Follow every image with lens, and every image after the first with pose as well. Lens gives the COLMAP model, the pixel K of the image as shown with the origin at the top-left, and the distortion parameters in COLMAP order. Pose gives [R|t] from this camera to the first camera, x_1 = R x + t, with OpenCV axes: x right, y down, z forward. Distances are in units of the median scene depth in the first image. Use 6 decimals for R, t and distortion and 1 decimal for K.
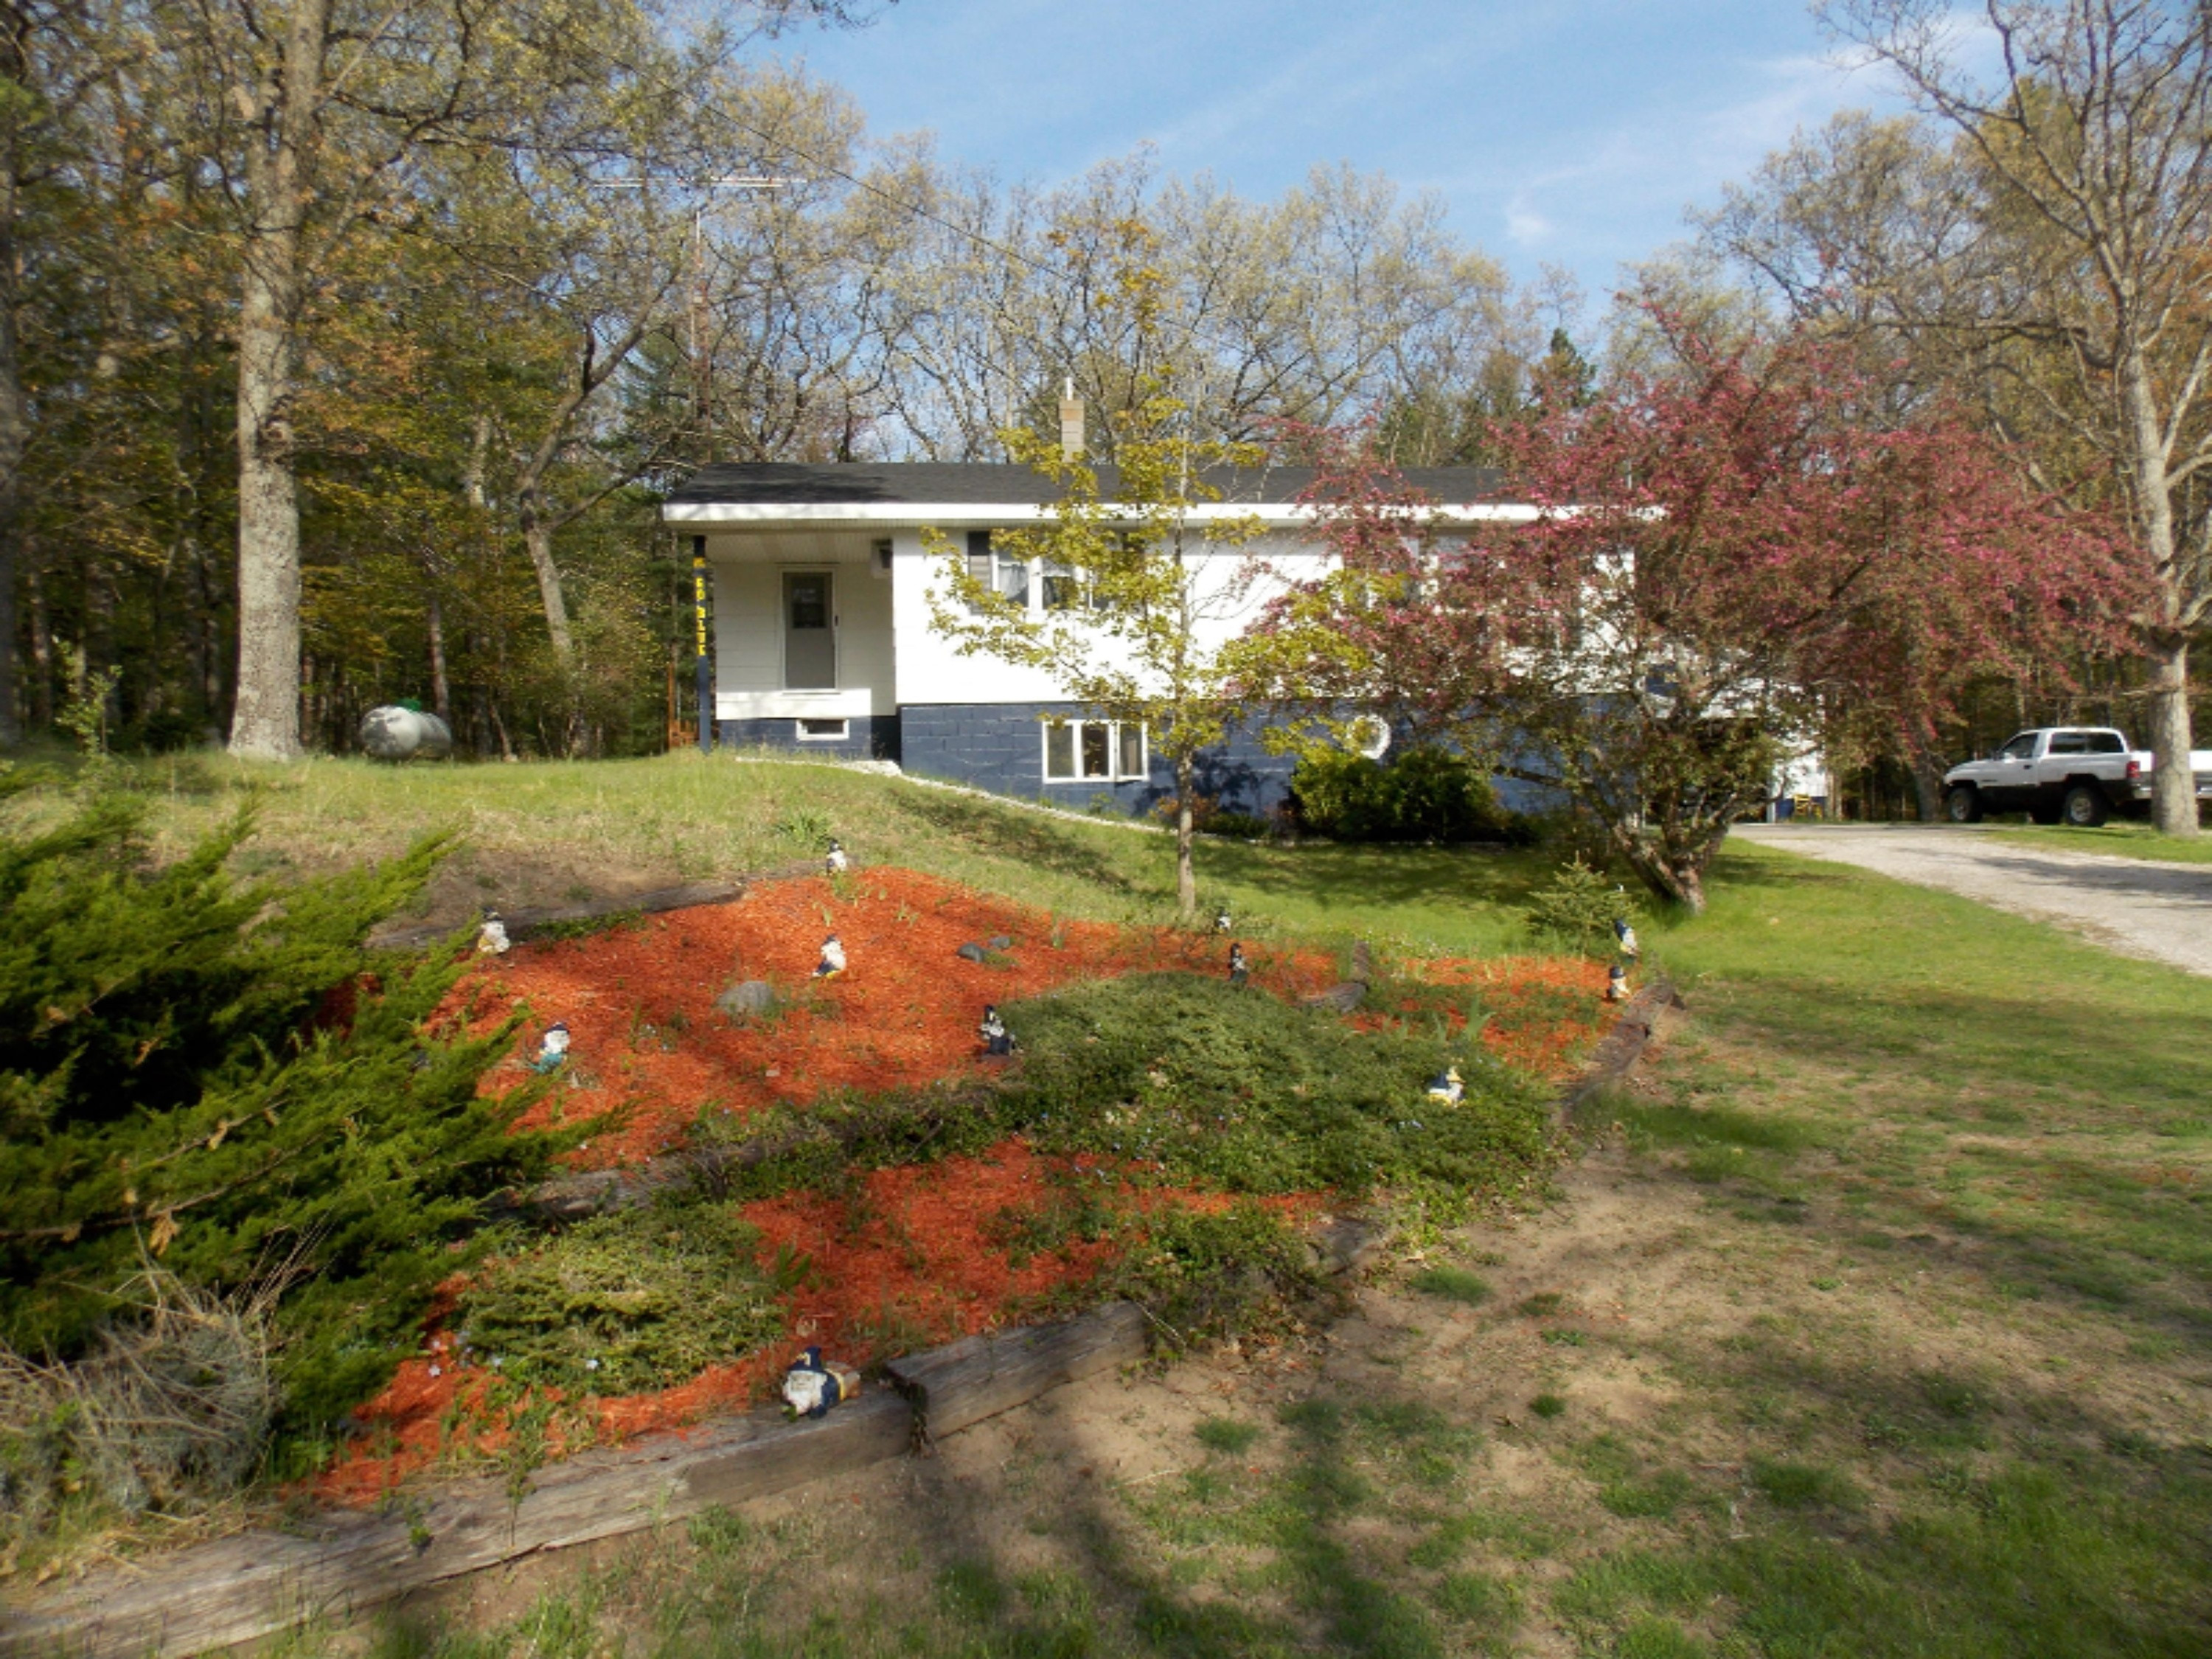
lens RADIAL K [[1447.3, 0, 1106.0], [0, 1447.3, 829.5], [0, 0, 1]] dist [-0.003189, -0.004228]
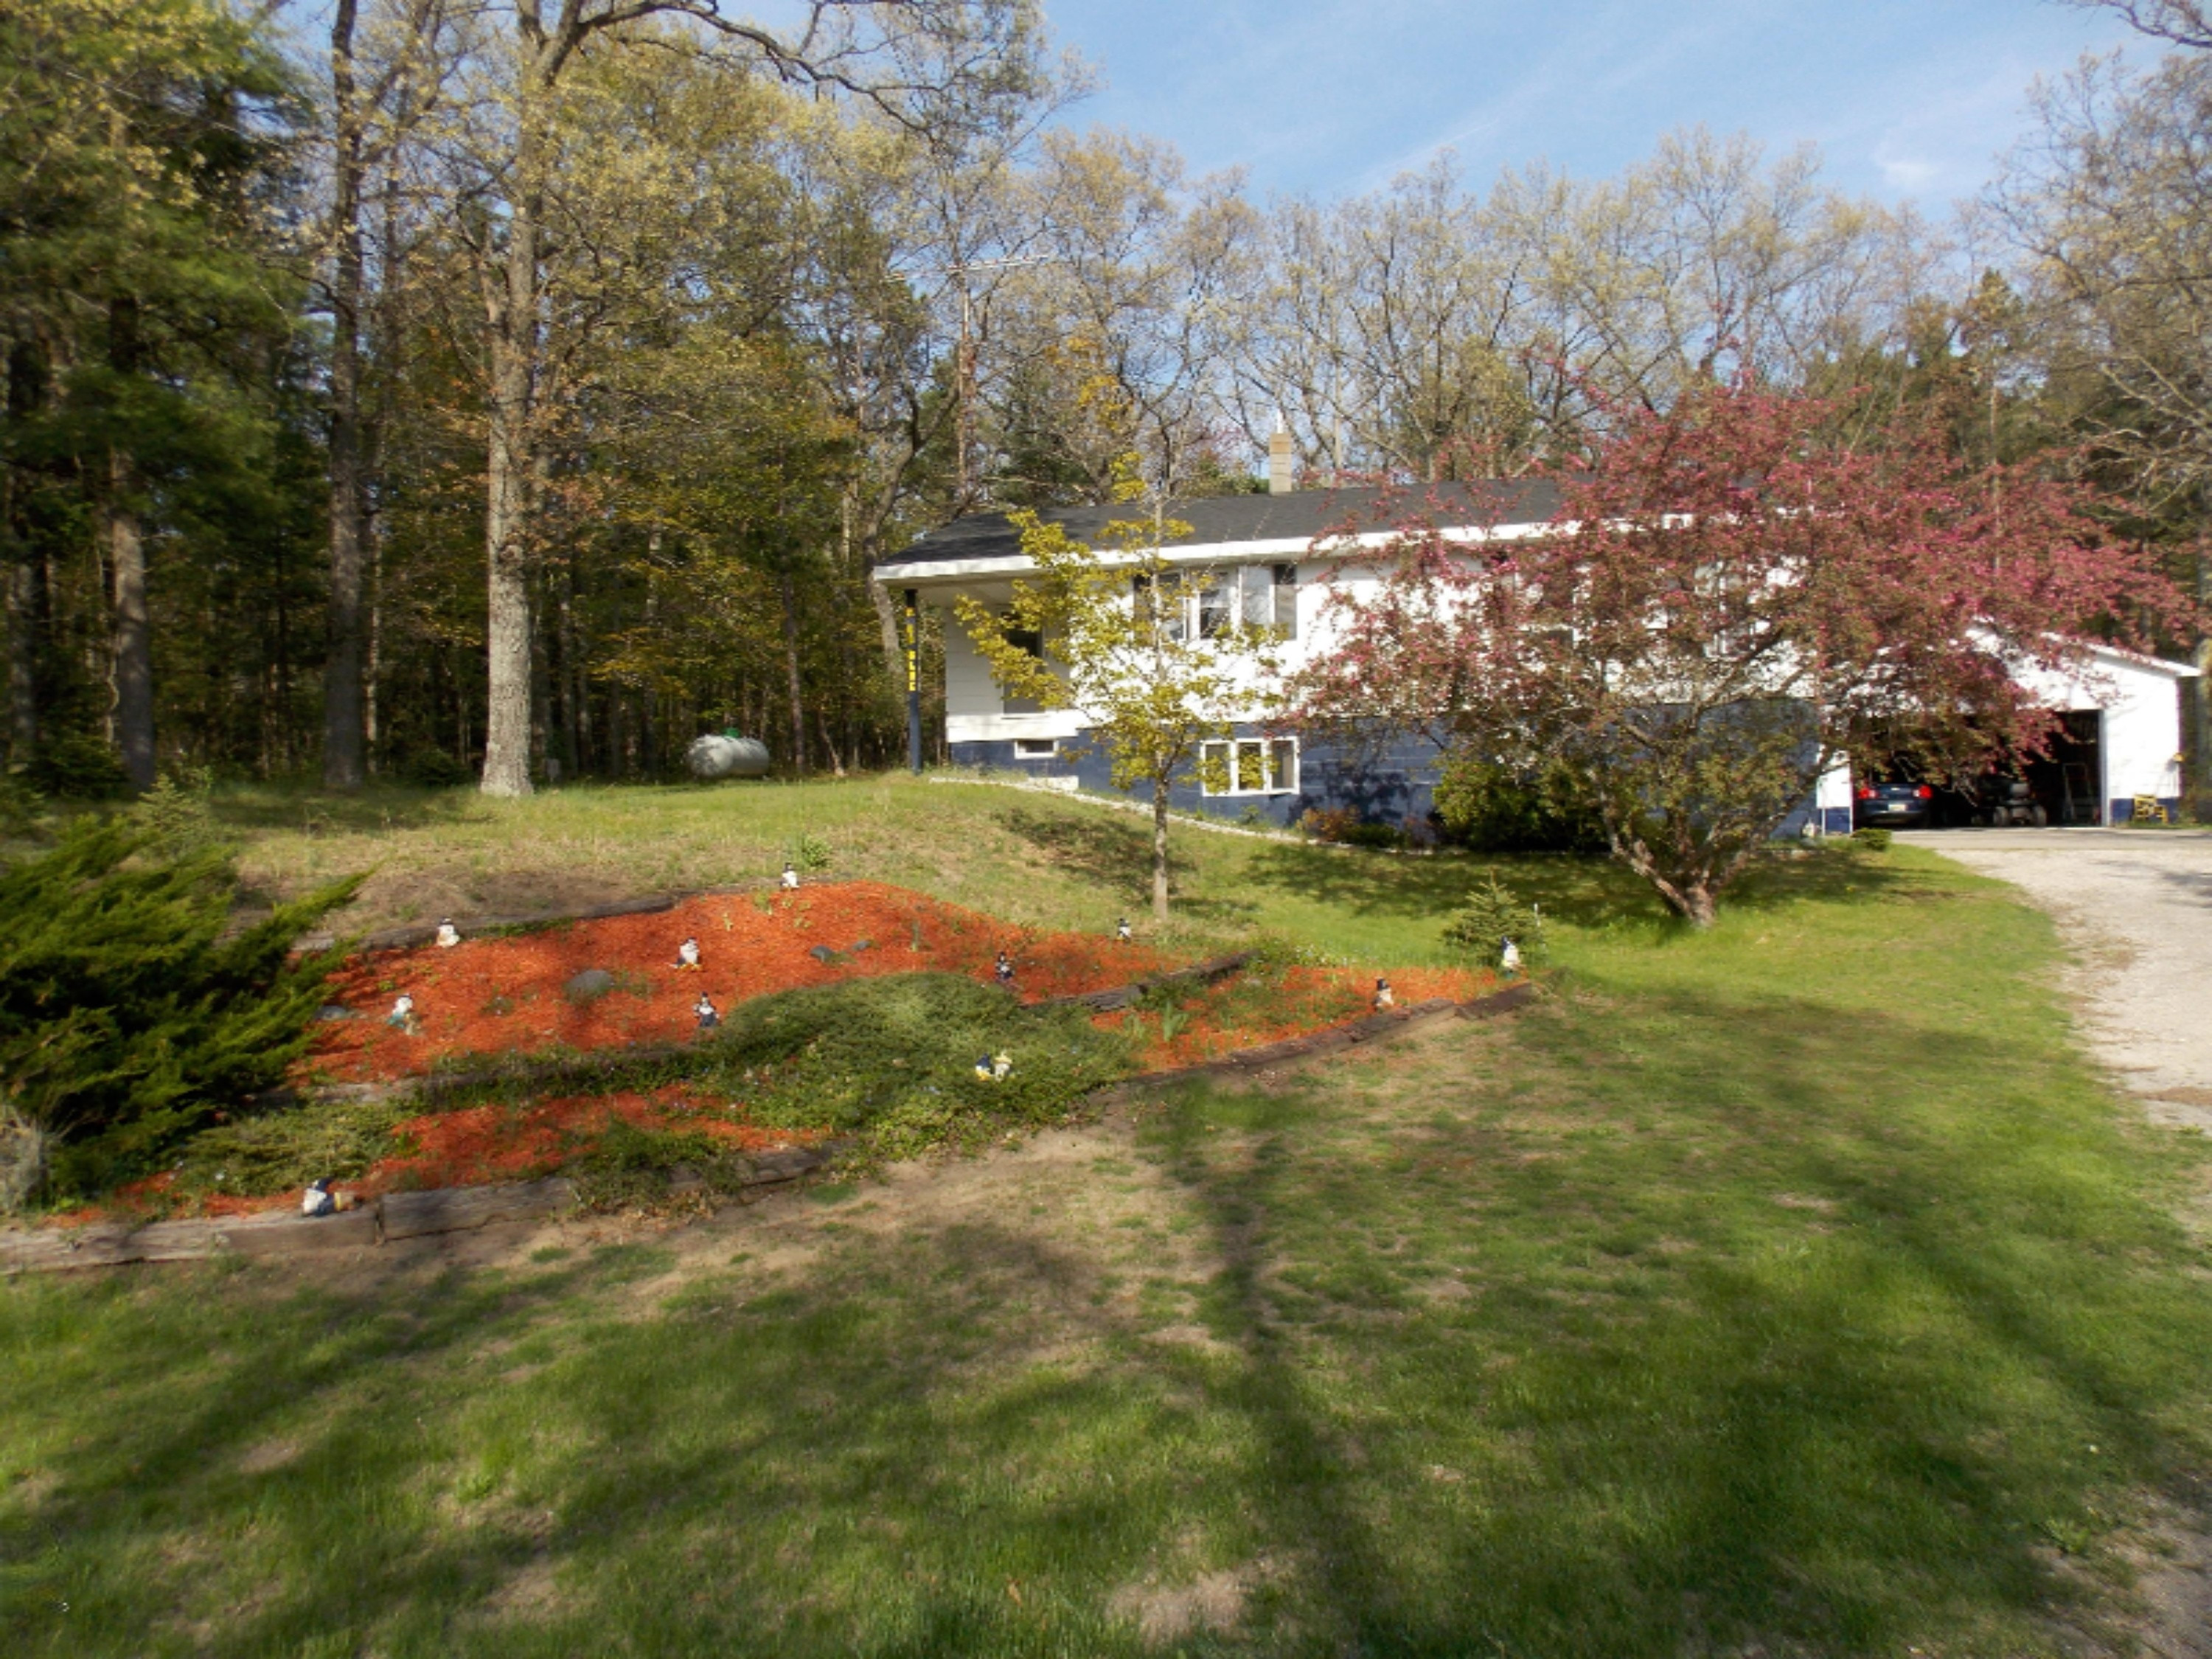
lens RADIAL K [[1447.3, 0, 1106.0], [0, 1447.3, 829.5], [0, 0, 1]] dist [-0.003189, -0.004228]
pose [[0.951119, -0.000608, -0.308823, 0.228456], [0.002687, 0.999977, 0.006307, -0.014228], [0.308812, -0.006828, 0.951099, -0.070801]]
